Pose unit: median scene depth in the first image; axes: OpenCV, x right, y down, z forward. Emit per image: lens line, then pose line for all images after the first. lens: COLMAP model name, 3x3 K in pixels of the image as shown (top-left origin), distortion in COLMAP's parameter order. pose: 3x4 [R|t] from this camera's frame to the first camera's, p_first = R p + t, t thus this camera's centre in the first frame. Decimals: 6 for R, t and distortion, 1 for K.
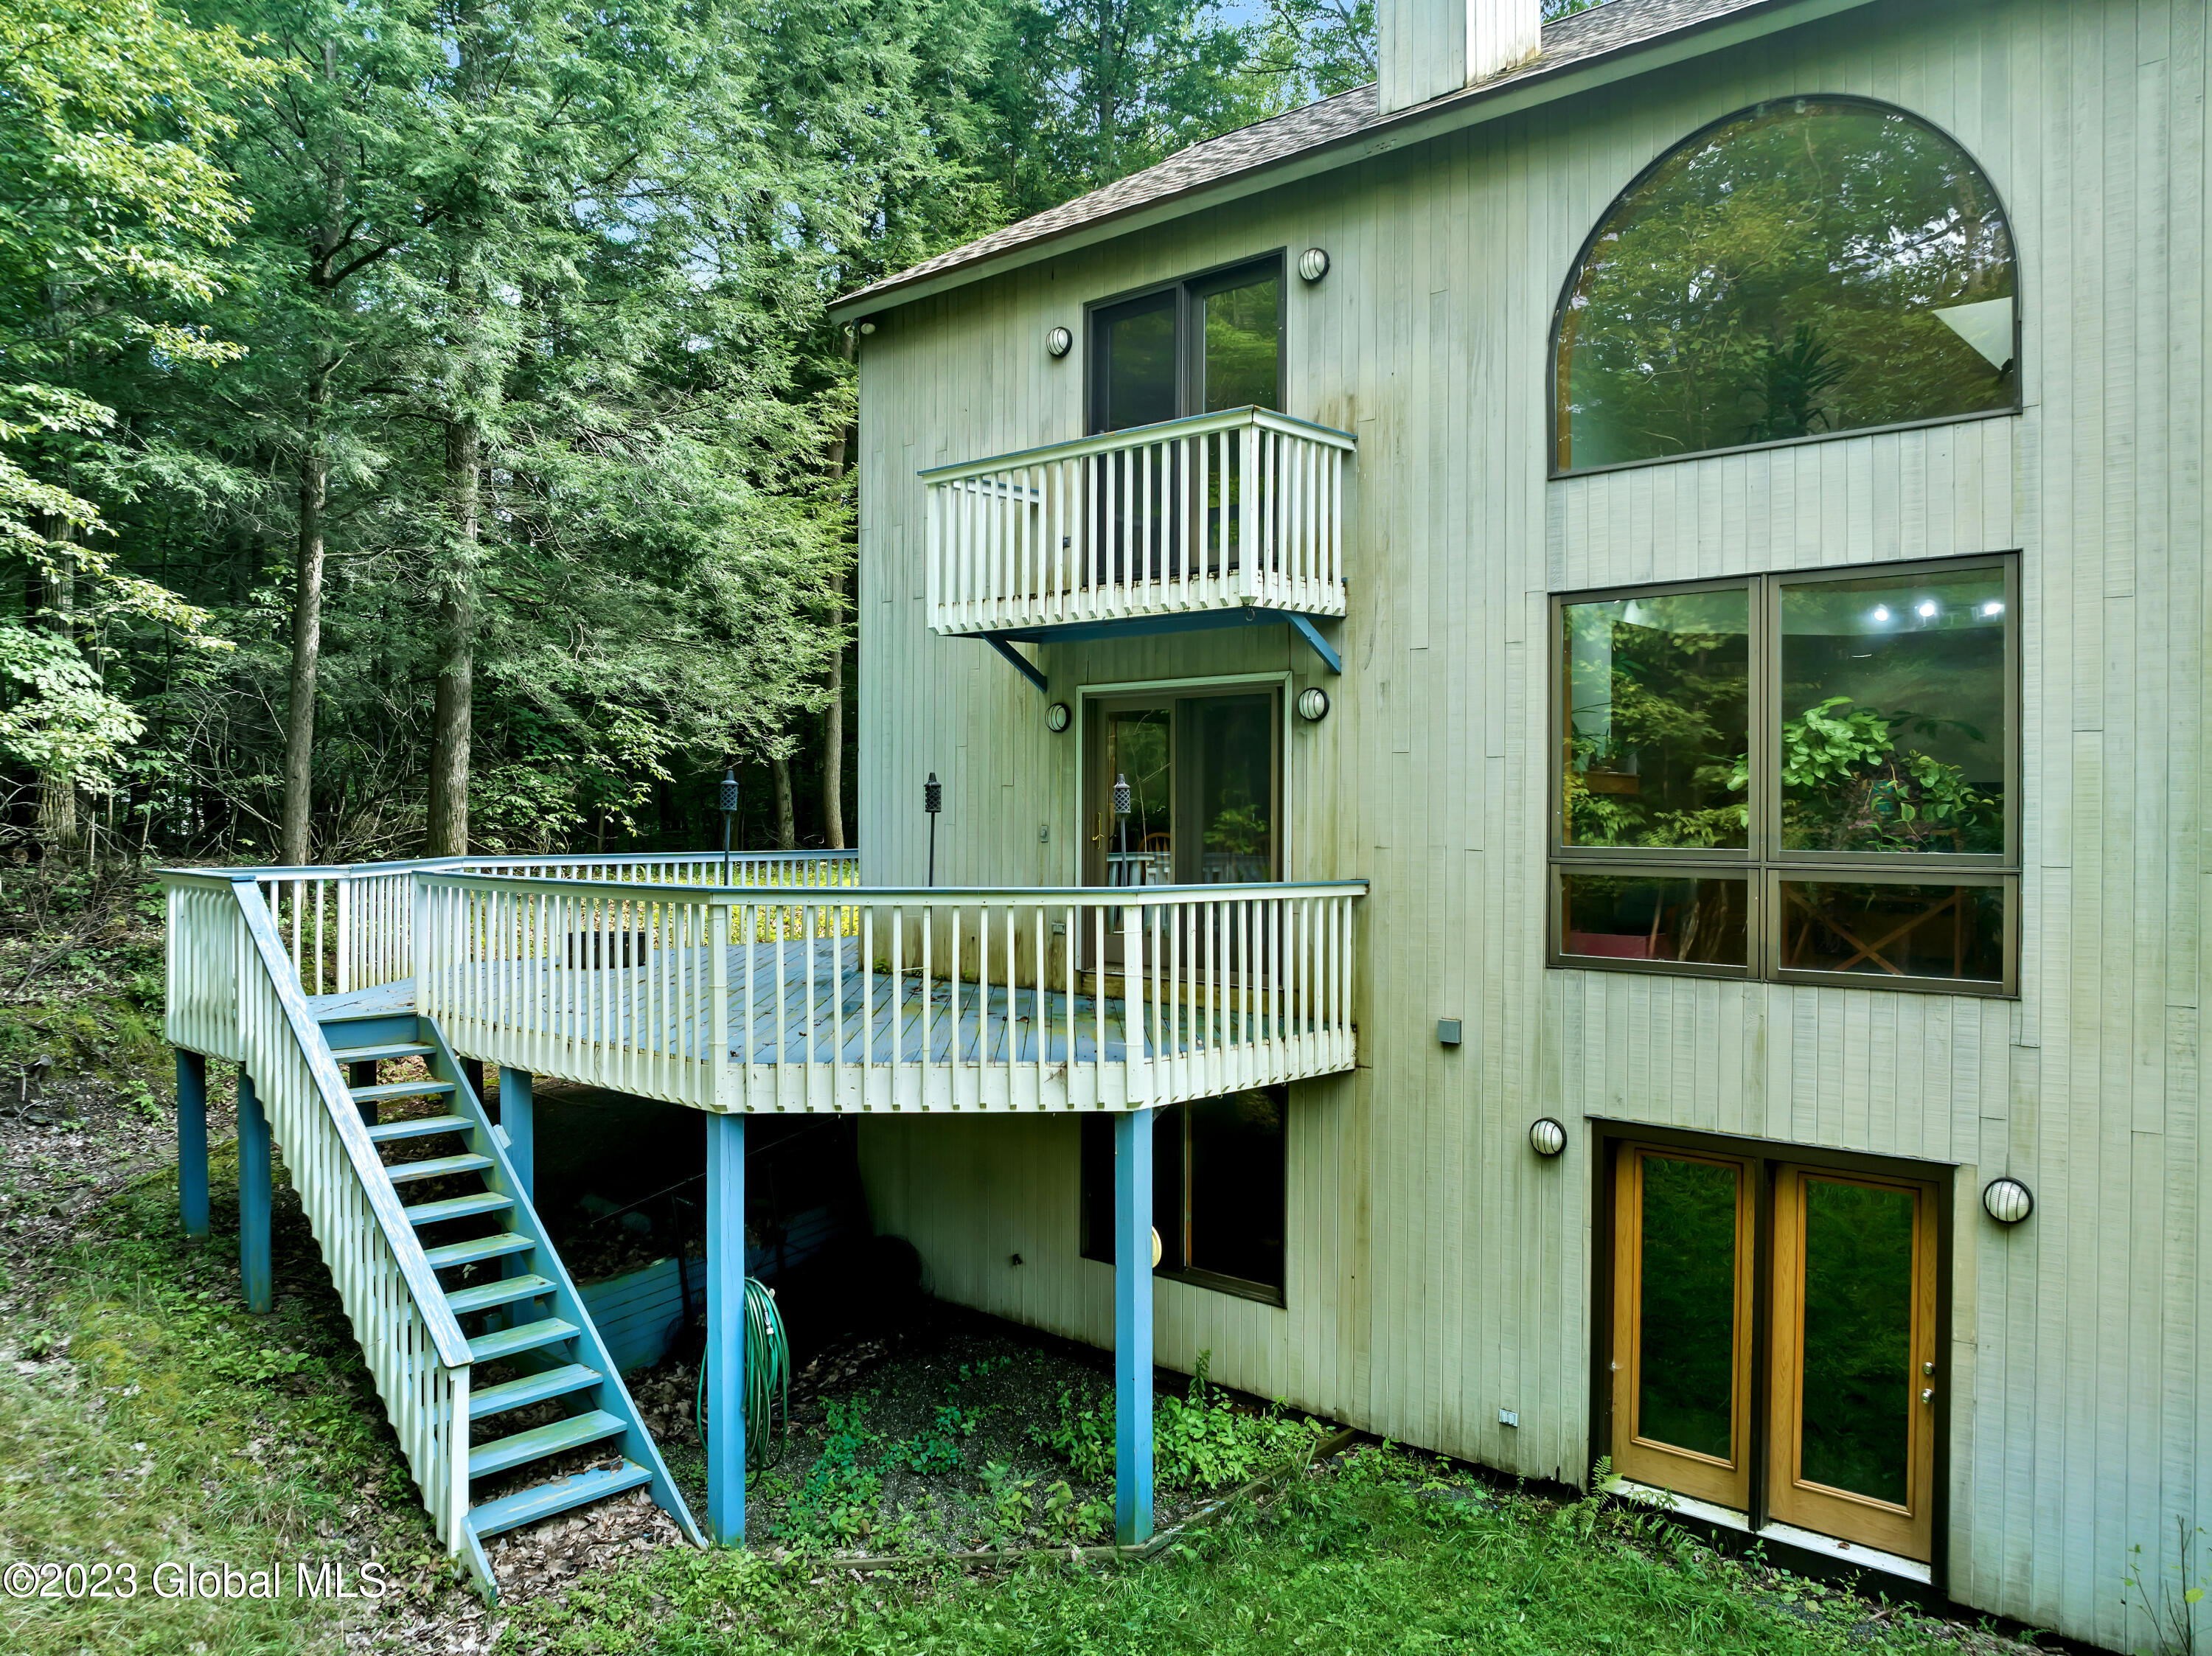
lens RADIAL K [[1562.7, 0, 1120.8], [0, 1562.7, 814.9], [0, 0, 1]] dist [-0.039123, 0.009558]
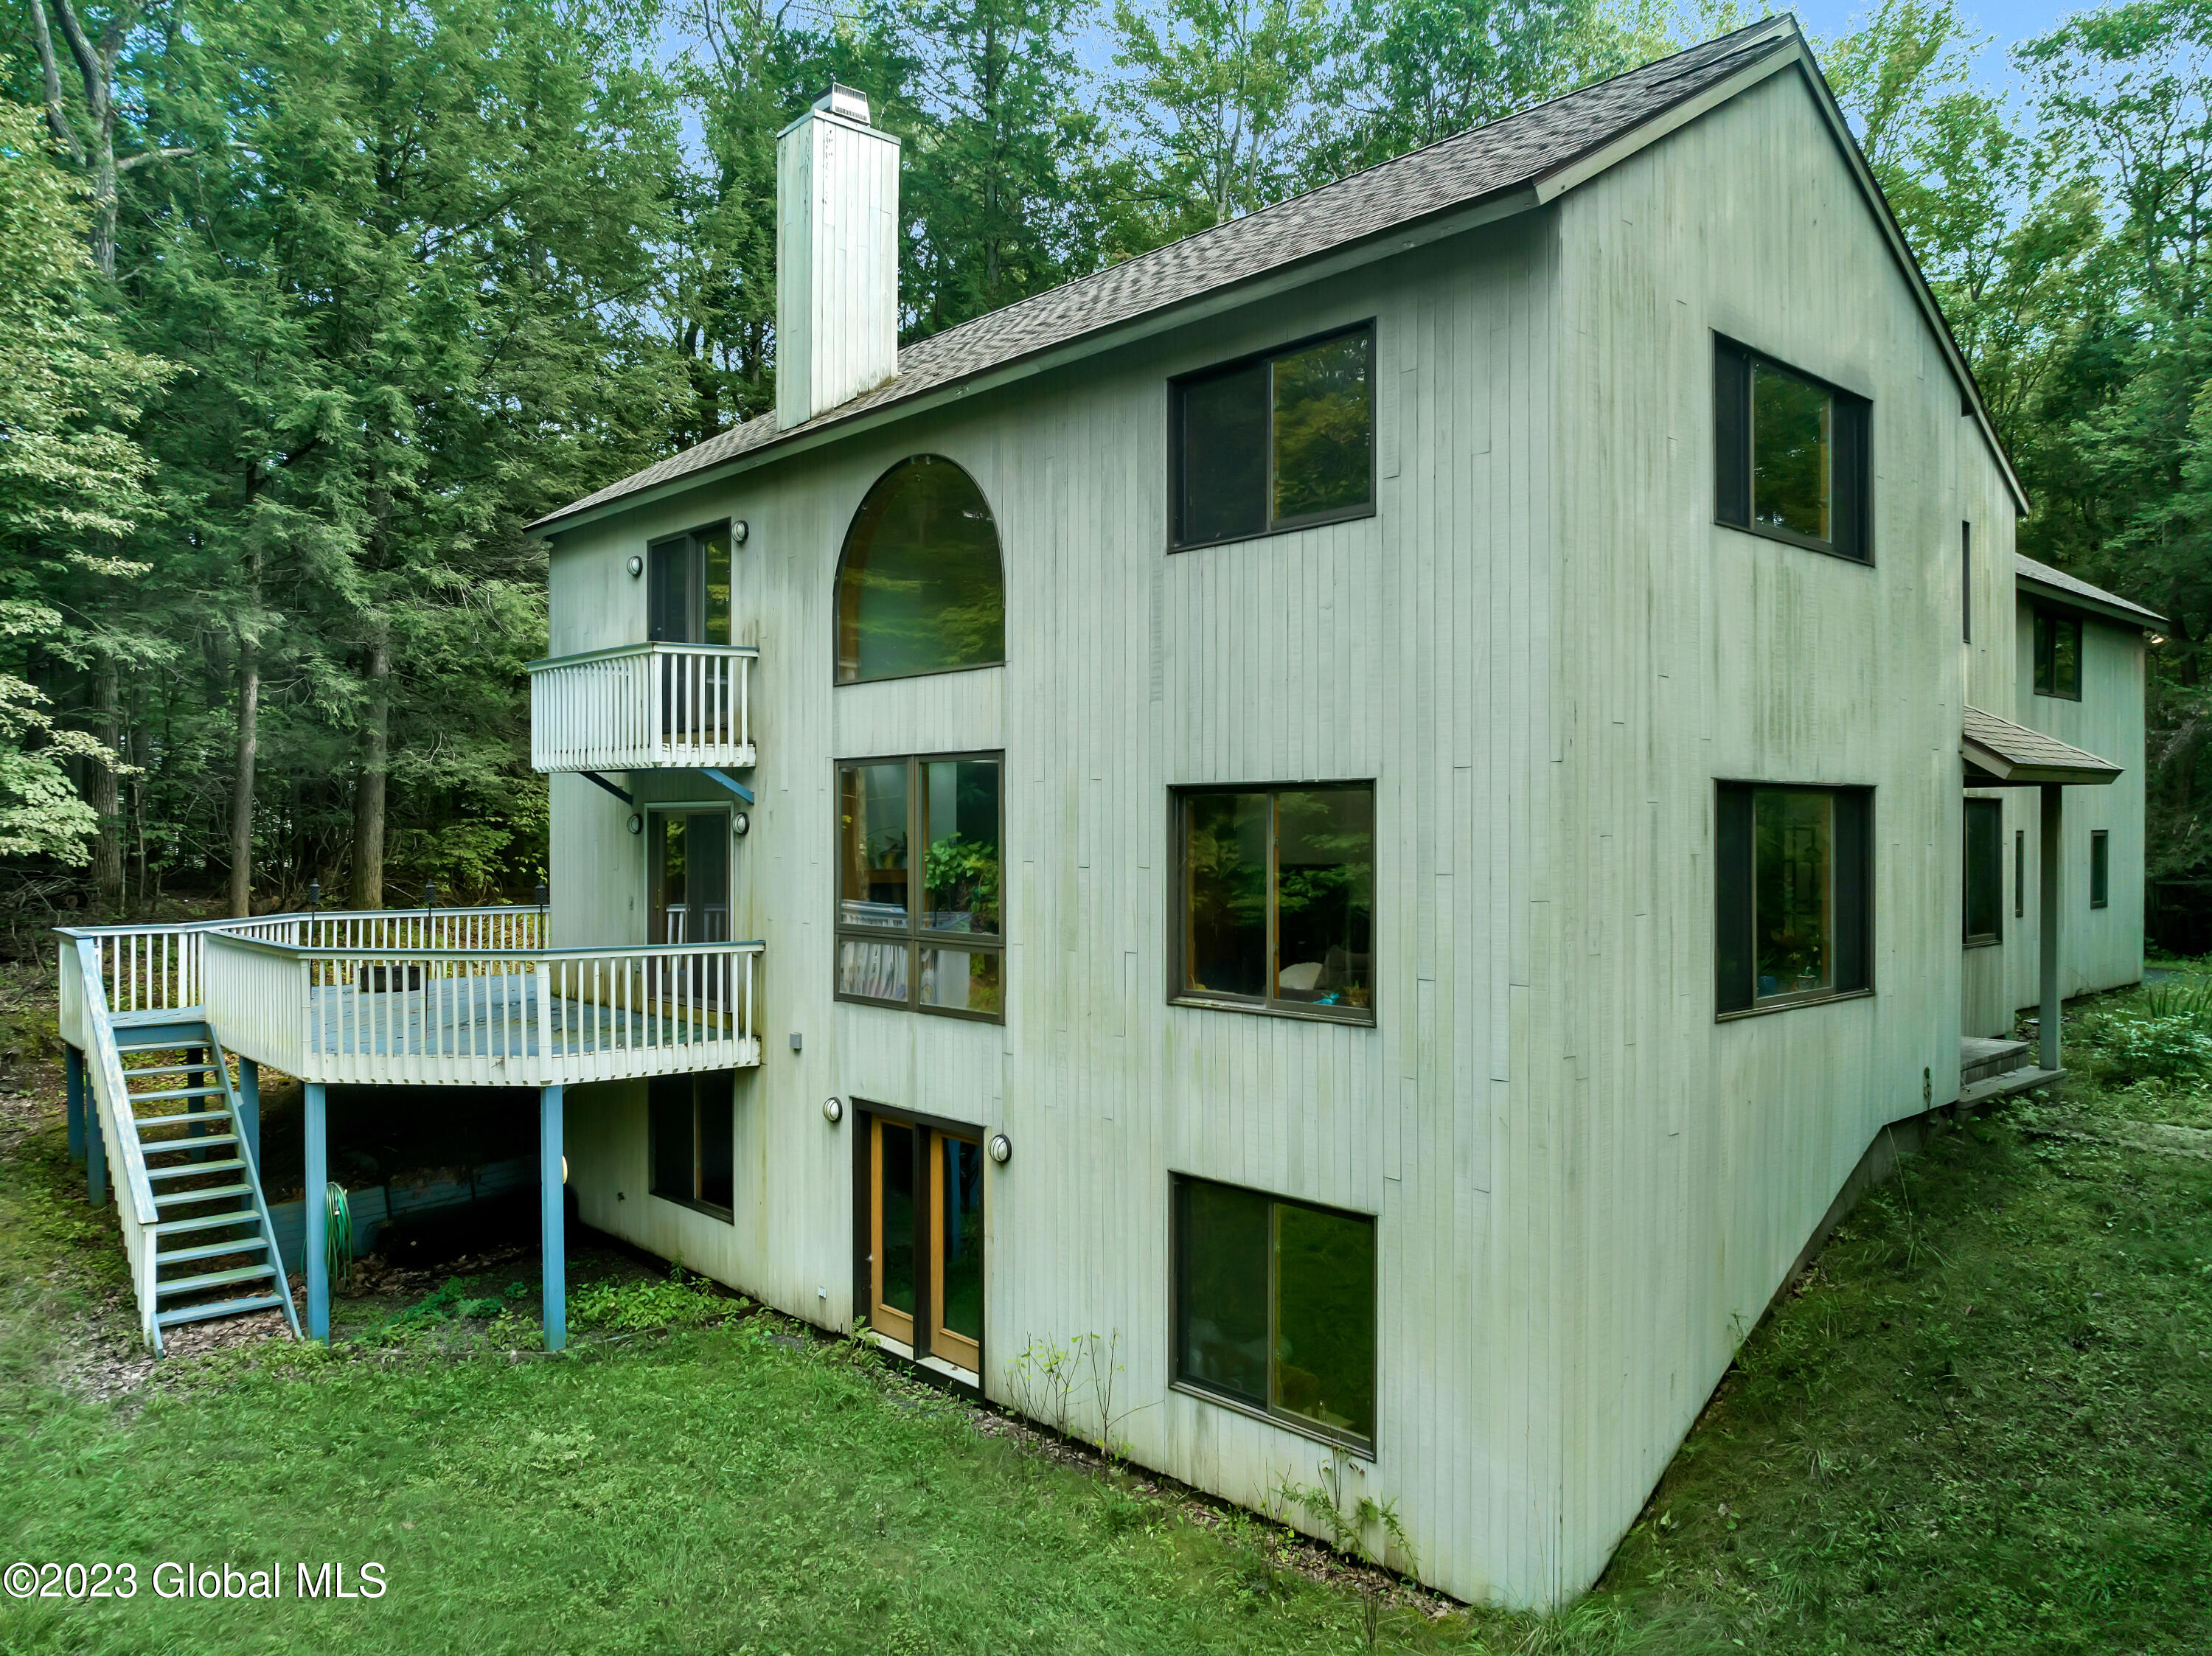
lens RADIAL K [[1562.7, 0, 1093.6], [0, 1562.7, 839.4], [0, 0, 1]] dist [-0.039123, 0.009558]
pose [[0.993746, -0.002835, -0.111625, 0.634102], [0.003379, 0.999983, 0.004682, -0.062253], [0.111610, -0.005030, 0.993739, -0.462039]]
